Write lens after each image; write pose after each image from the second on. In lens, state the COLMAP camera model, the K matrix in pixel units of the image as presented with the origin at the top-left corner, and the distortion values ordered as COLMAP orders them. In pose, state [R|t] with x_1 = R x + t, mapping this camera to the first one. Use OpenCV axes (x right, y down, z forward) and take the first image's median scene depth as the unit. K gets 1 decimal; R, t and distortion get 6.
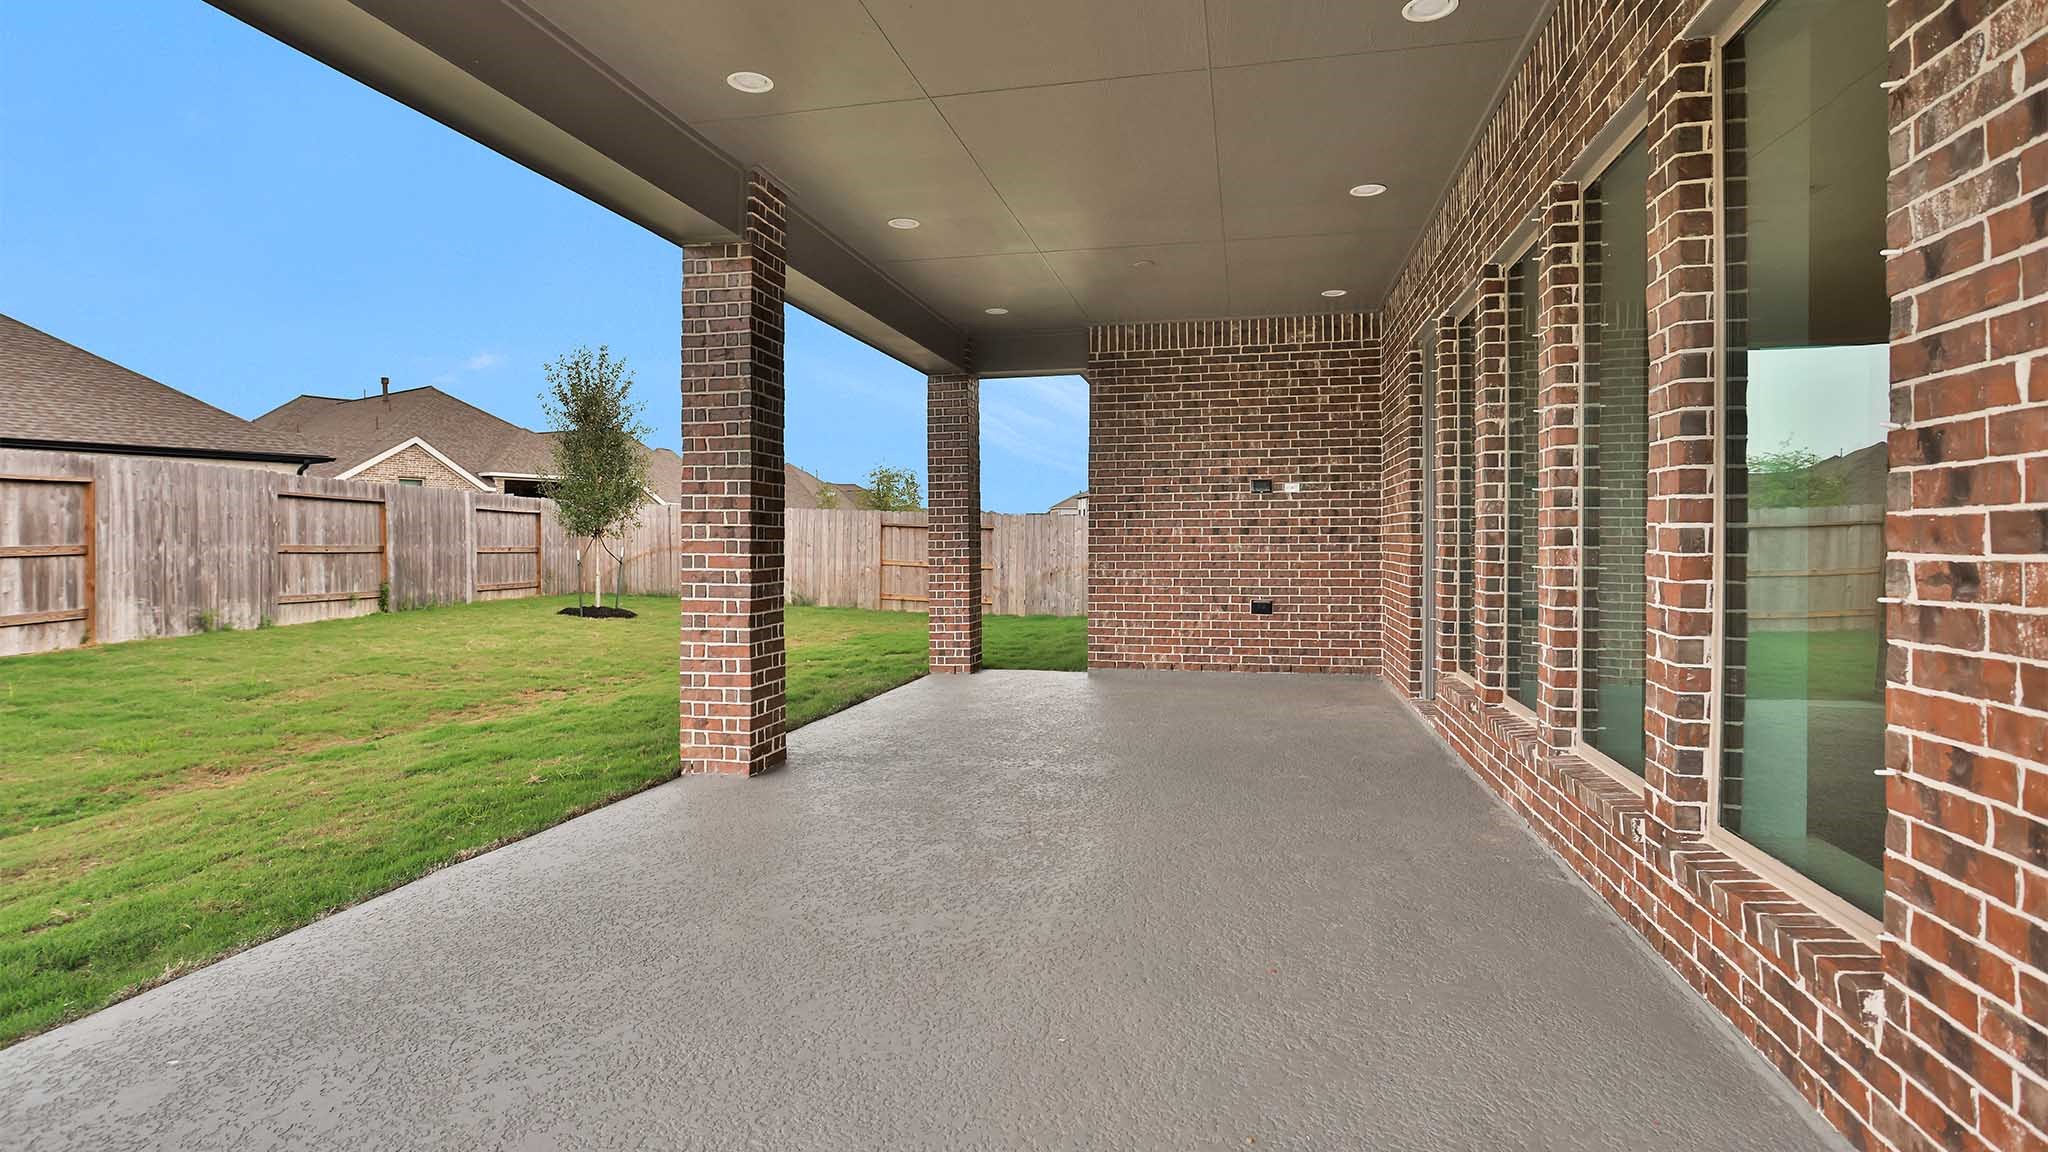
lens RADIAL K [[993.2, 0, 1012.2], [0, 993.2, 533.5], [0, 0, 1]] dist [-0.058156, 0.038121]
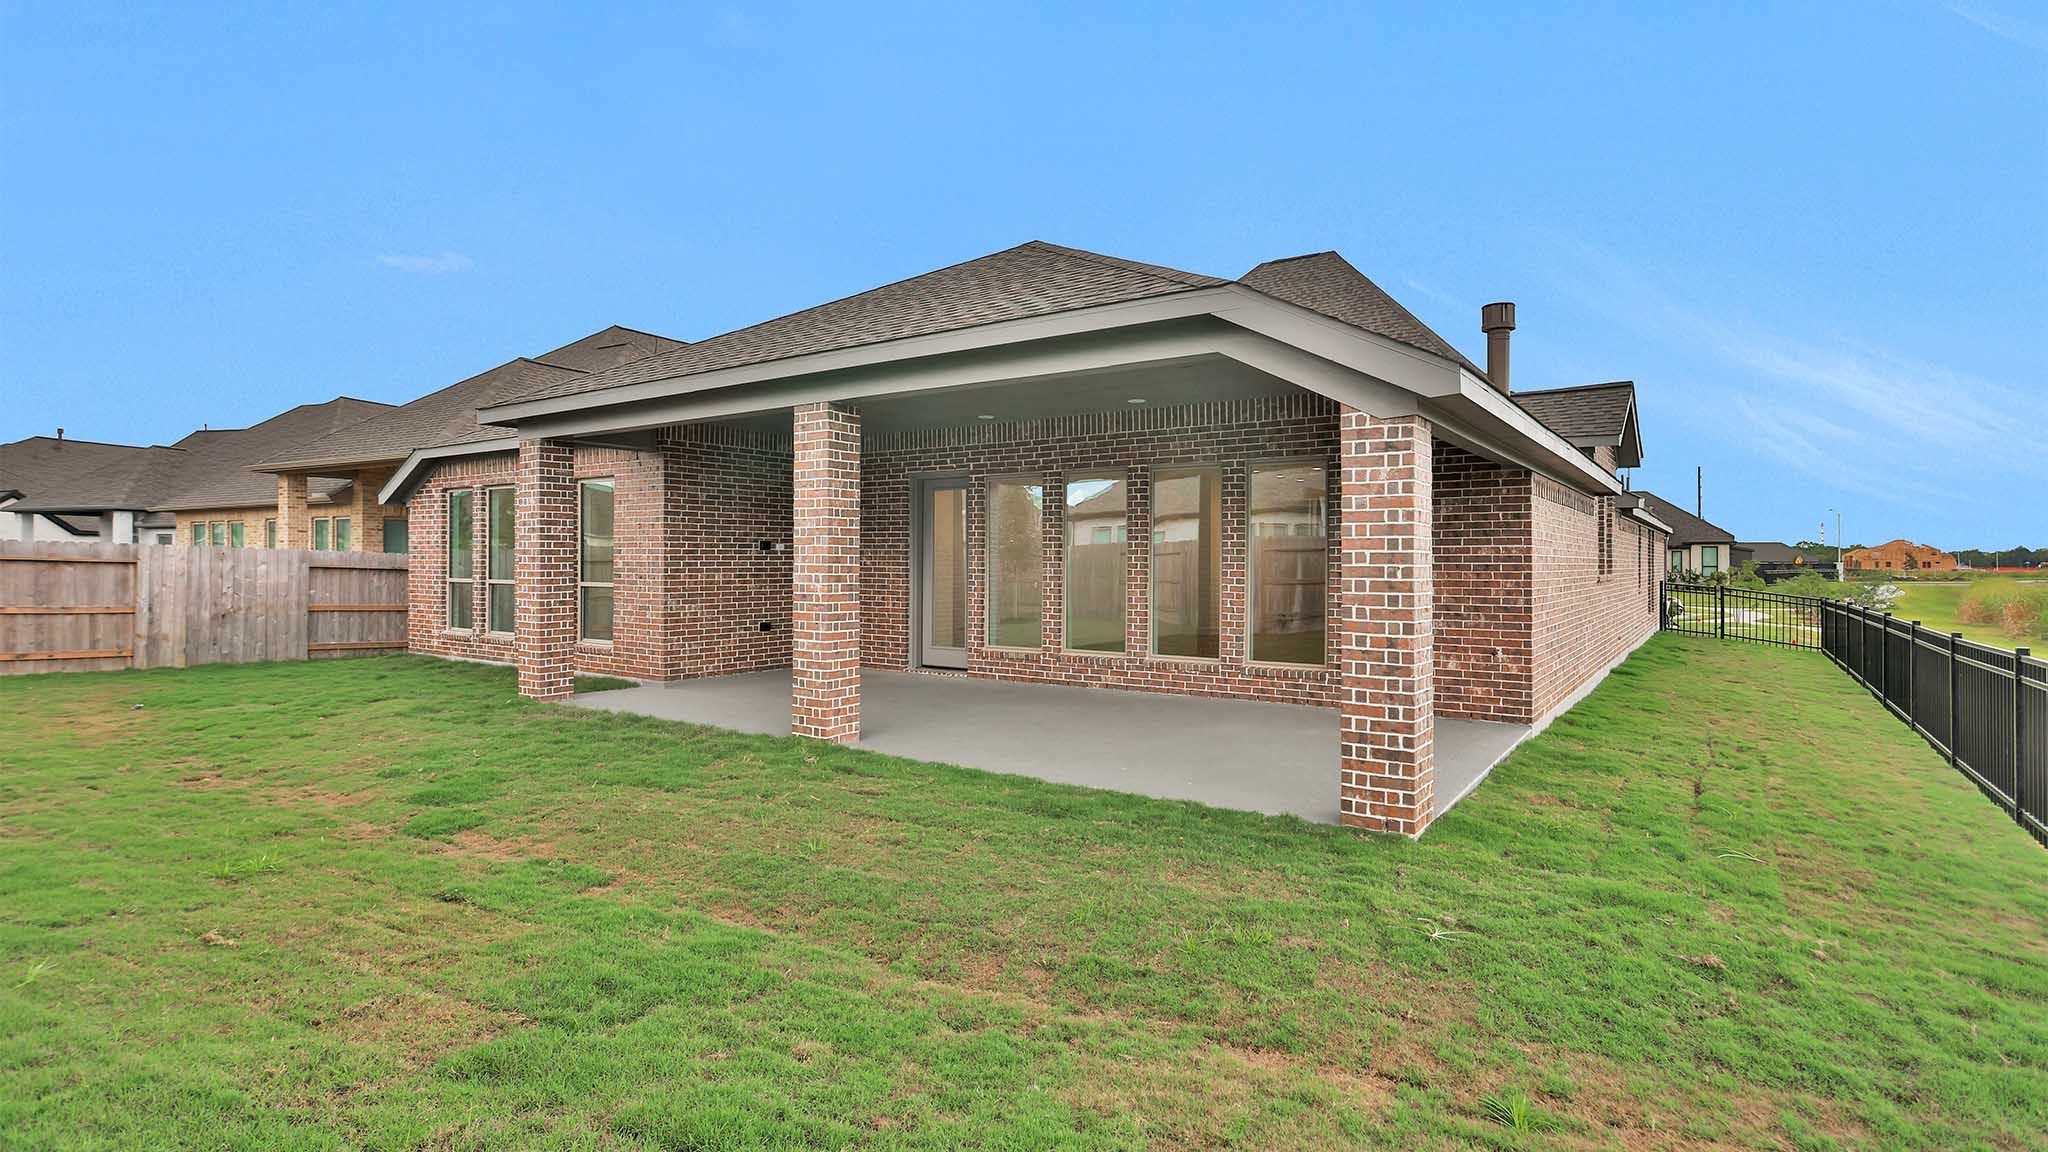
lens RADIAL K [[993.2, 0, 1012.2], [0, 993.2, 533.5], [0, 0, 1]] dist [-0.058156, 0.038121]
pose [[0.375138, 0.029586, 0.926497, -0.956435], [-0.010130, 0.999562, -0.027818, -0.027156], [-0.926914, 0.001051, 0.375274, 0.093353]]
